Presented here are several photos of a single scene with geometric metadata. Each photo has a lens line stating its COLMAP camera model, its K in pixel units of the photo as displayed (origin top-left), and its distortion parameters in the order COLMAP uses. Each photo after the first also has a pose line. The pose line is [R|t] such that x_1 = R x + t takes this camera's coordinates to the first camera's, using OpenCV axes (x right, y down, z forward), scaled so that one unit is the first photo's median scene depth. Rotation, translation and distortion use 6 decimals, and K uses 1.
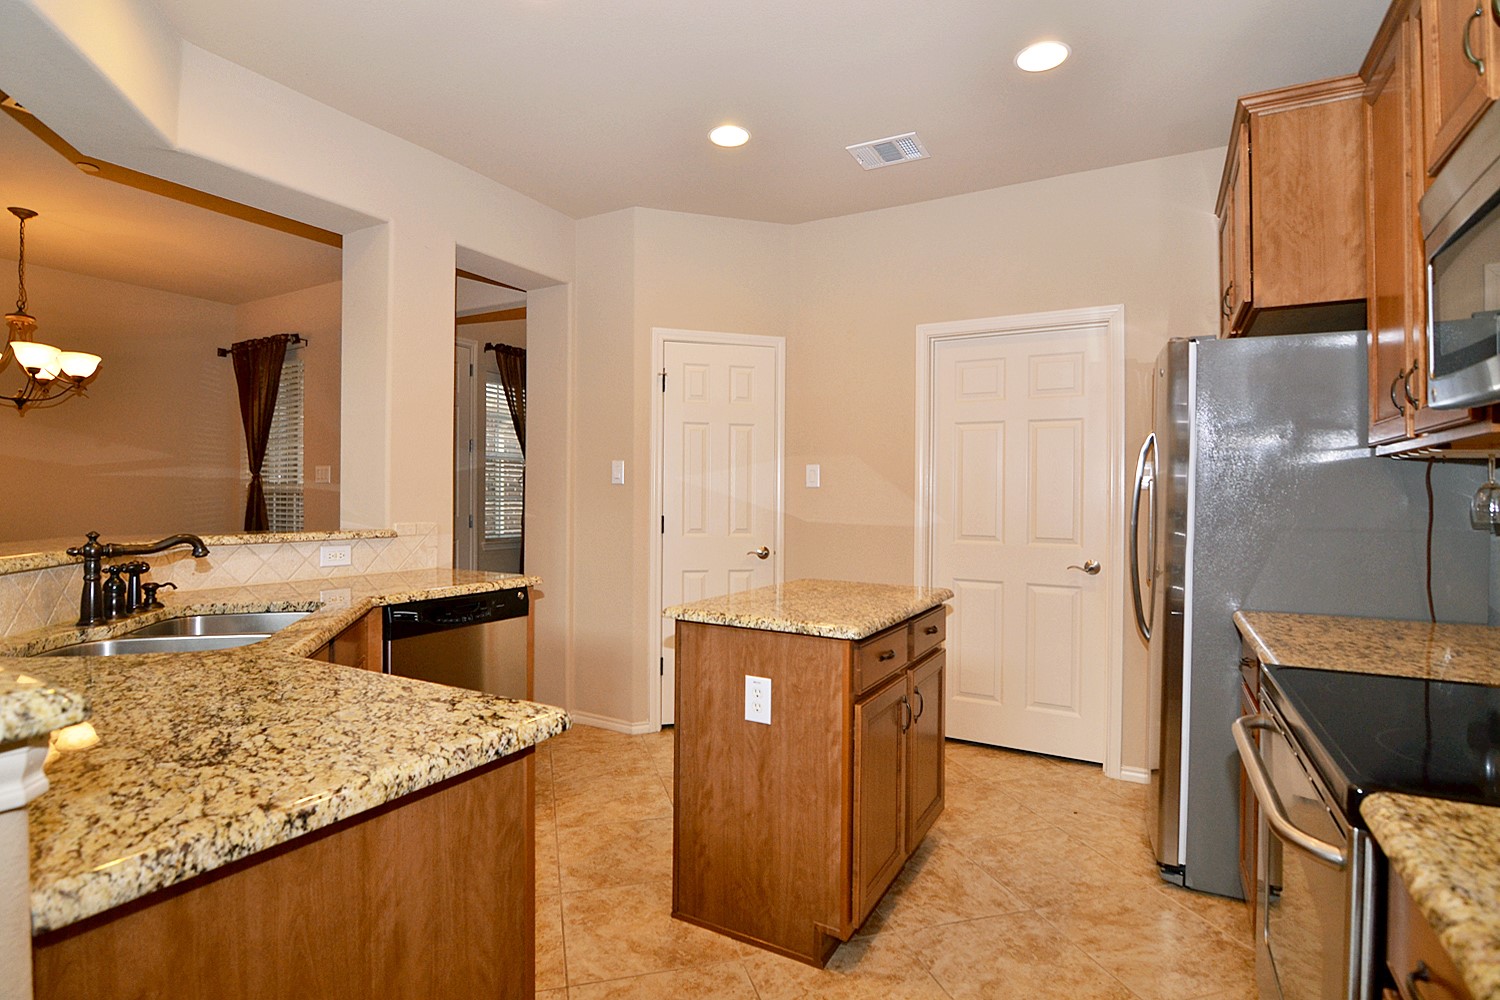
lens RADIAL K [[744.5, 0, 747.3], [0, 744.5, 495.9], [0, 0, 1]] dist [-0.007814, -0.008165]
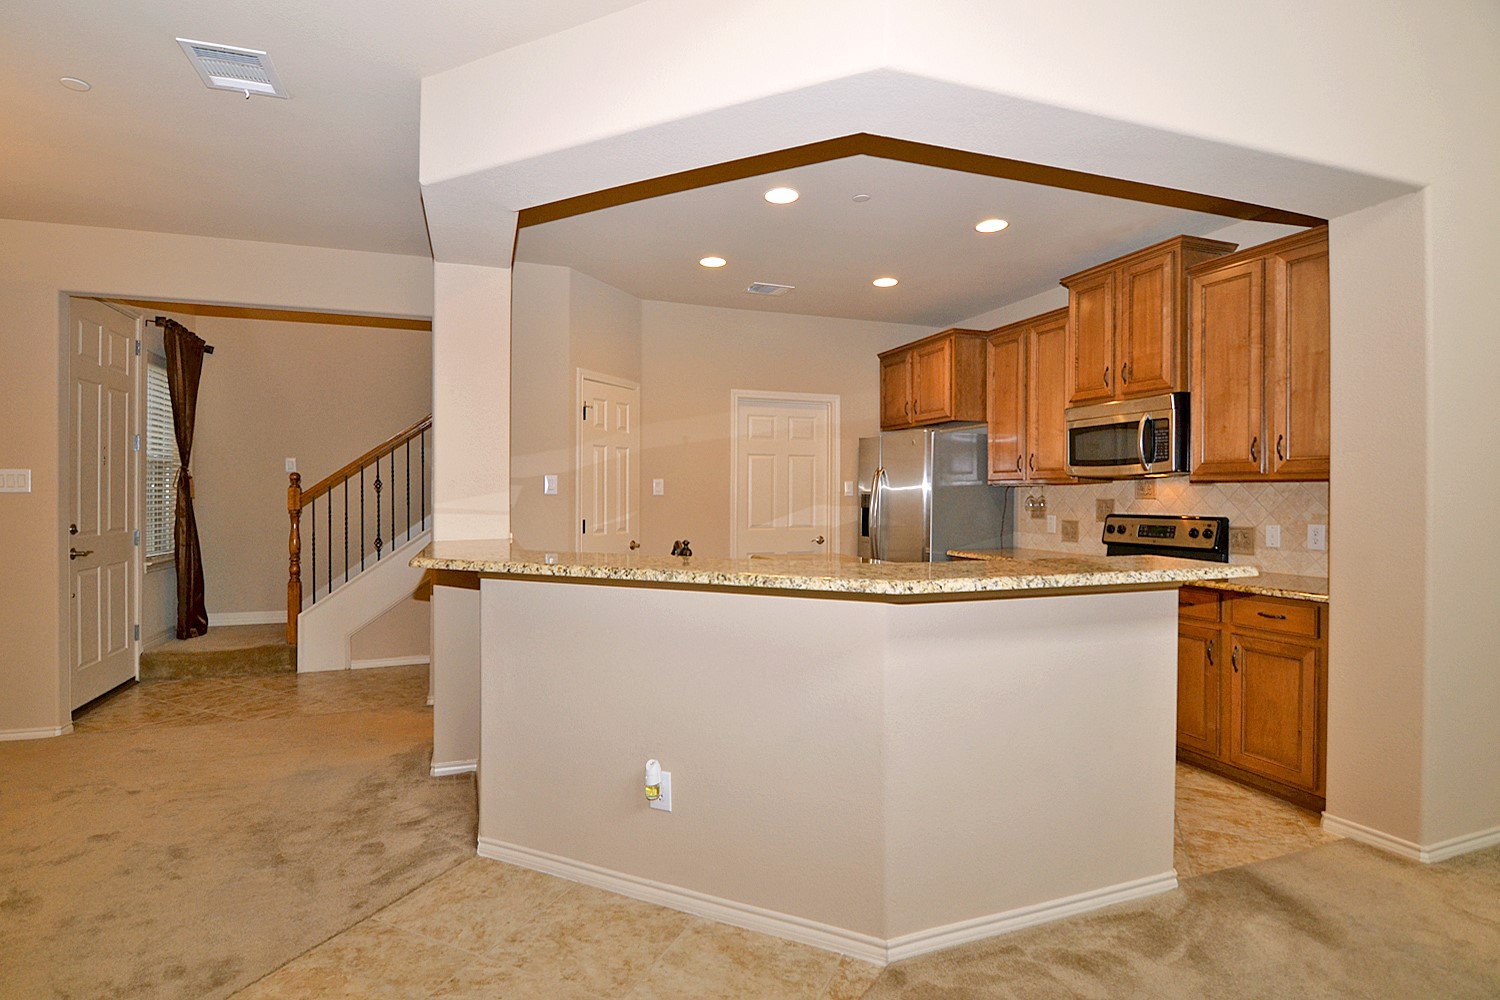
lens RADIAL K [[744.5, 0, 739.0], [0, 744.5, 498.3], [0, 0, 1]] dist [-0.007814, -0.008165]
pose [[0.666842, -0.014134, 0.745065, -0.921950], [0.007241, 0.999896, 0.012488, -0.024670], [-0.745164, -0.002933, 0.666875, -0.003420]]
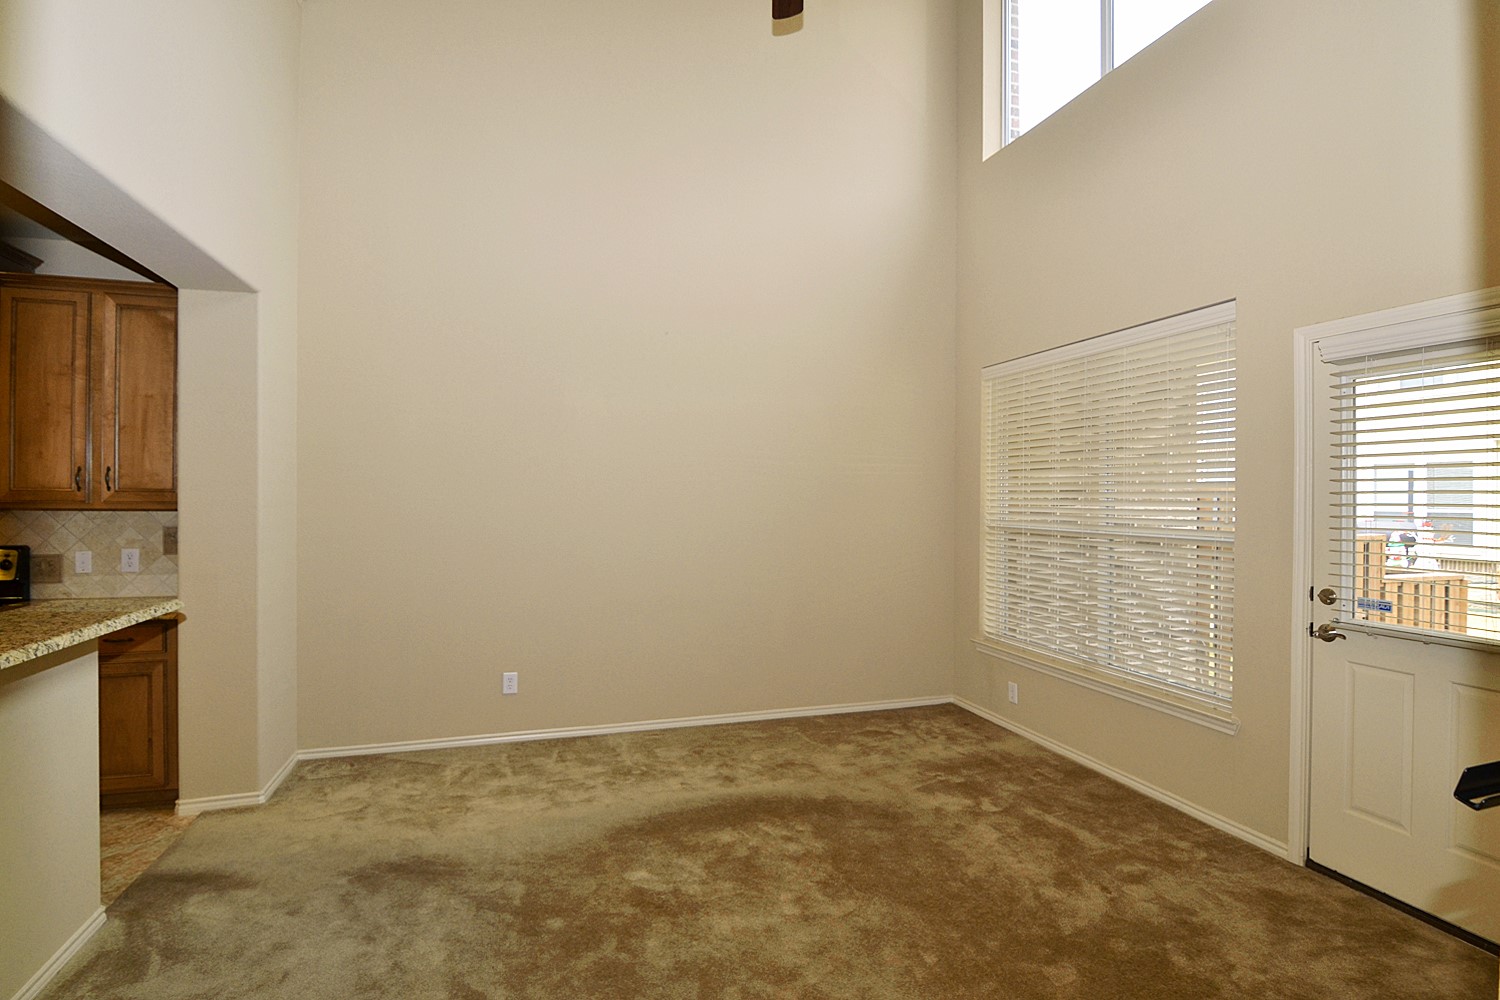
lens RADIAL K [[744.5, 0, 739.3], [0, 744.5, 503.6], [0, 0, 1]] dist [-0.007814, -0.008165]
pose [[-0.709529, -0.022711, 0.704310, -1.049873], [-0.014179, 0.999738, 0.017953, -0.067995], [-0.704534, 0.002751, -0.709665, 0.211696]]
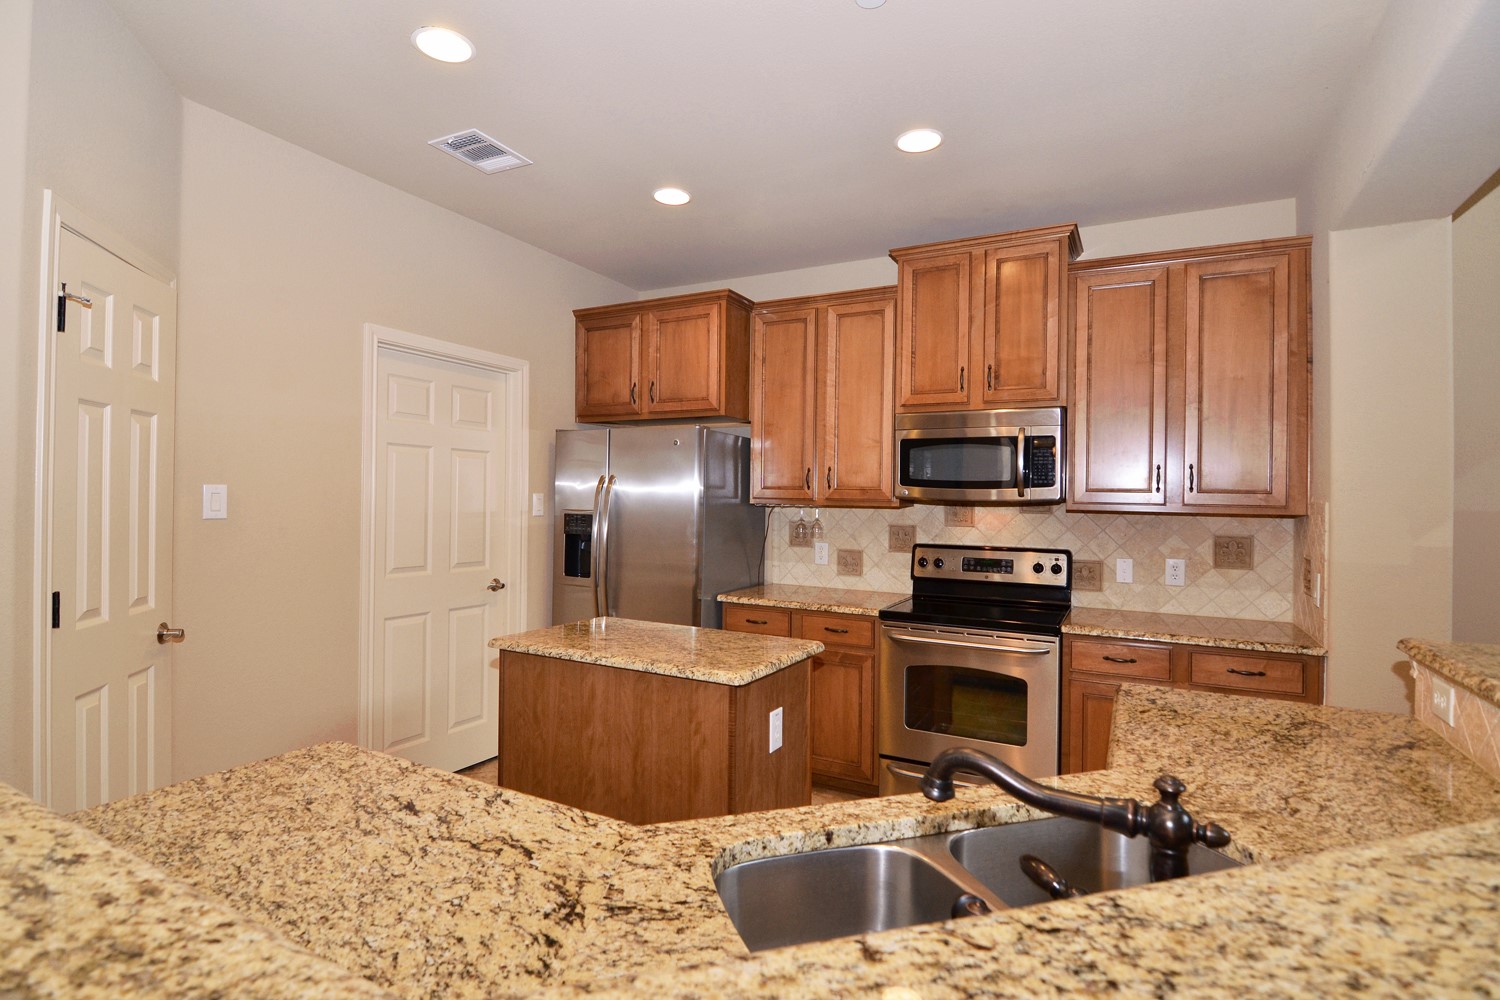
lens RADIAL K [[744.5, 0, 752.5], [0, 744.5, 493.4], [0, 0, 1]] dist [-0.007814, -0.008165]
pose [[0.002732, -0.001652, 0.999995, -0.622985], [-0.016840, 0.999857, 0.001698, -0.046958], [-0.999854, -0.016845, 0.002704, 0.600289]]
